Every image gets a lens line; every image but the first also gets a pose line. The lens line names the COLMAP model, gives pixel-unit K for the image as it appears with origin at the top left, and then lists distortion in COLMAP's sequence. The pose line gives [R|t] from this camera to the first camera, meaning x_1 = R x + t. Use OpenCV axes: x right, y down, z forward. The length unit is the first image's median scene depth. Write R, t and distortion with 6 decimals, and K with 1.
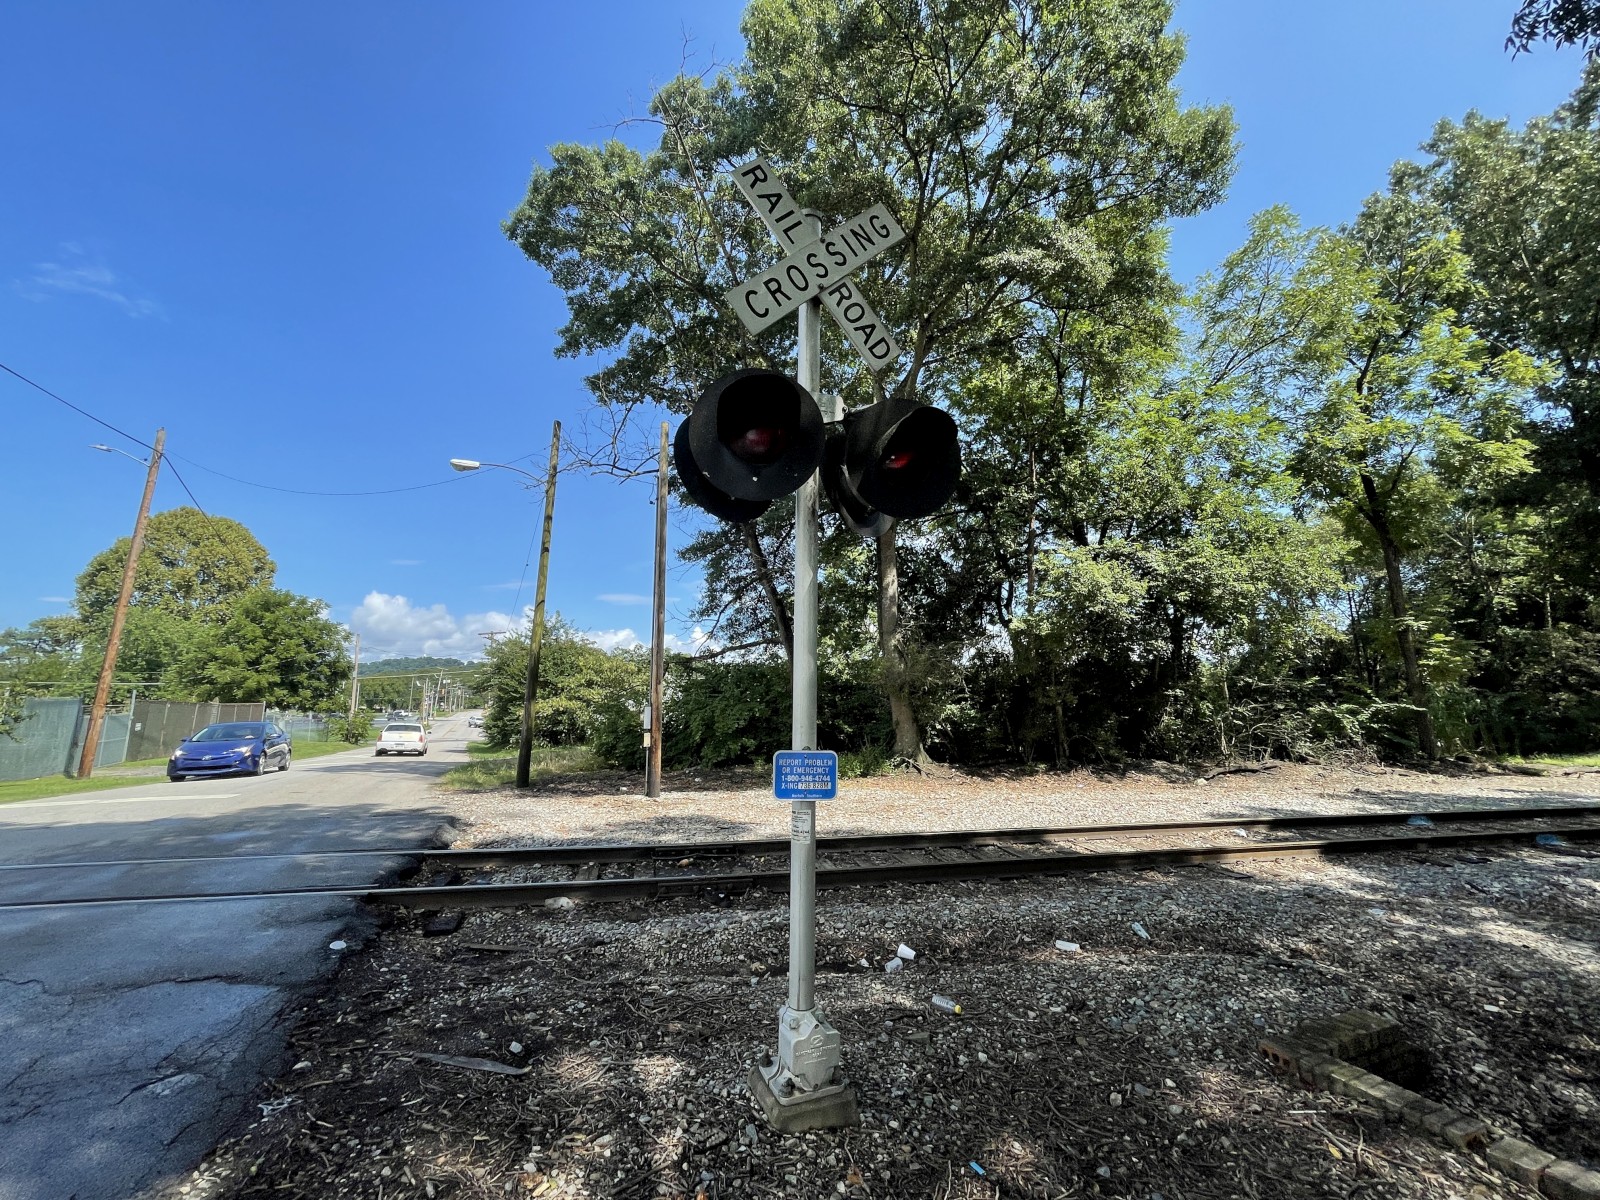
lens RADIAL K [[643.2, 0, 802.1], [0, 643.2, 597.8], [0, 0, 1]] dist [-0.006856, 0.000791]
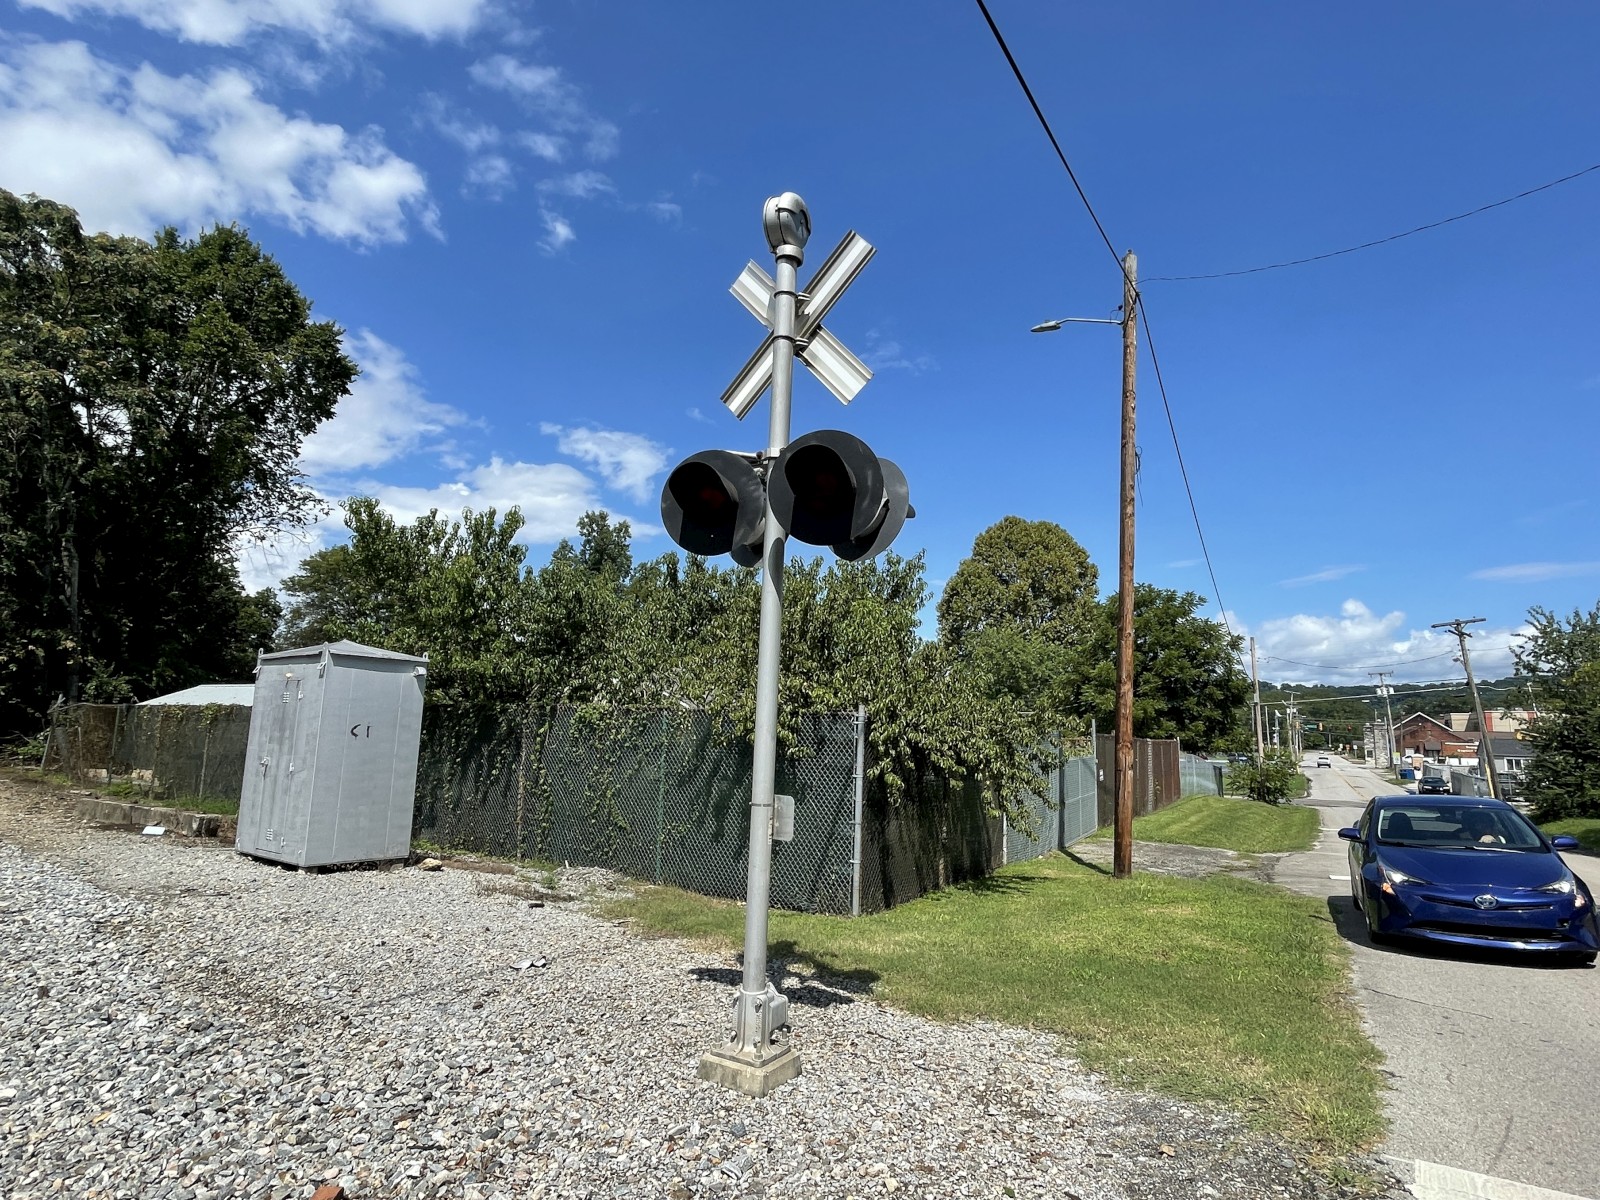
lens RADIAL K [[860.0, 0, 799.8], [0, 860.0, 603.8], [0, 0, 1]] dist [0.002072, -0.000957]
pose [[0.552553, -0.106774, -0.826610, -1.372920], [0.110761, 0.992371, -0.054147, 0.118183], [0.826085, -0.061637, 0.560164, 0.757633]]
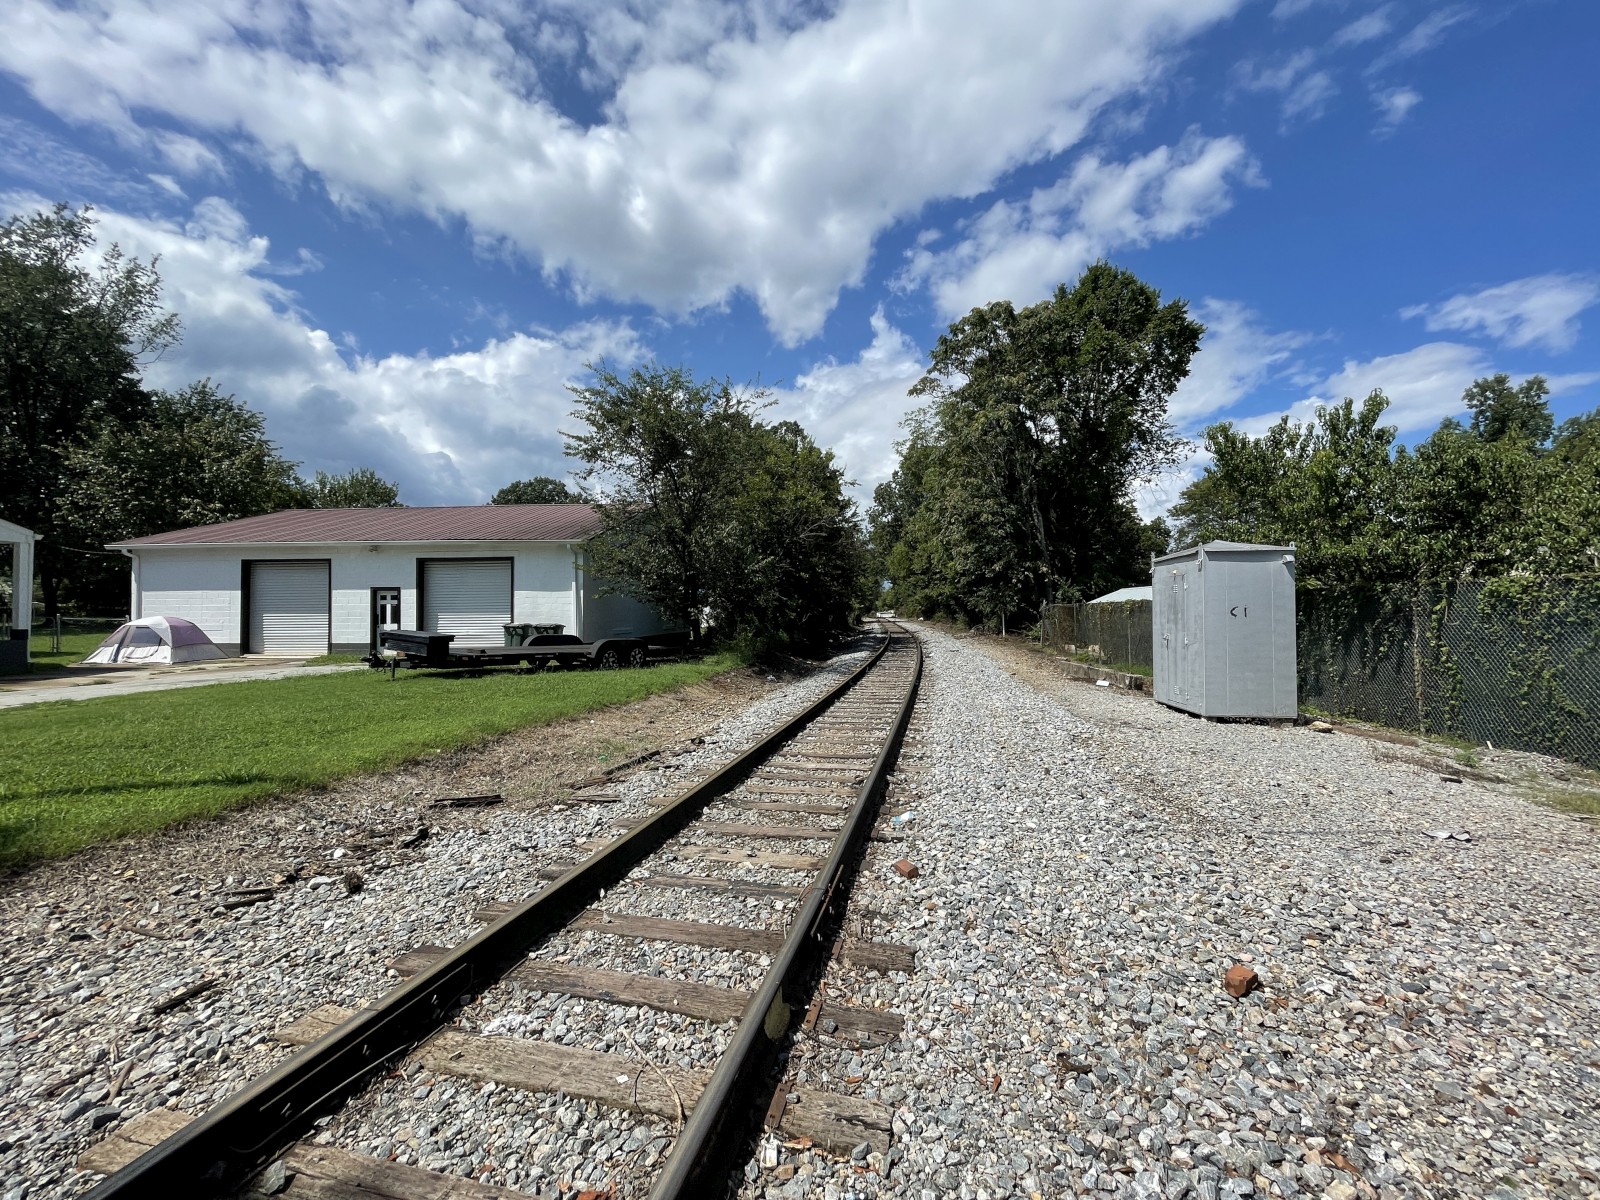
lens RADIAL K [[643.9, 0, 804.6], [0, 643.9, 599.7], [0, 0, 1]] dist [-0.006958, 0.000611]
pose [[-0.465197, -0.015515, -0.885071, -1.418348], [0.153276, 0.983332, -0.097800, 0.135853], [0.871836, -0.181157, -0.455065, 0.770639]]
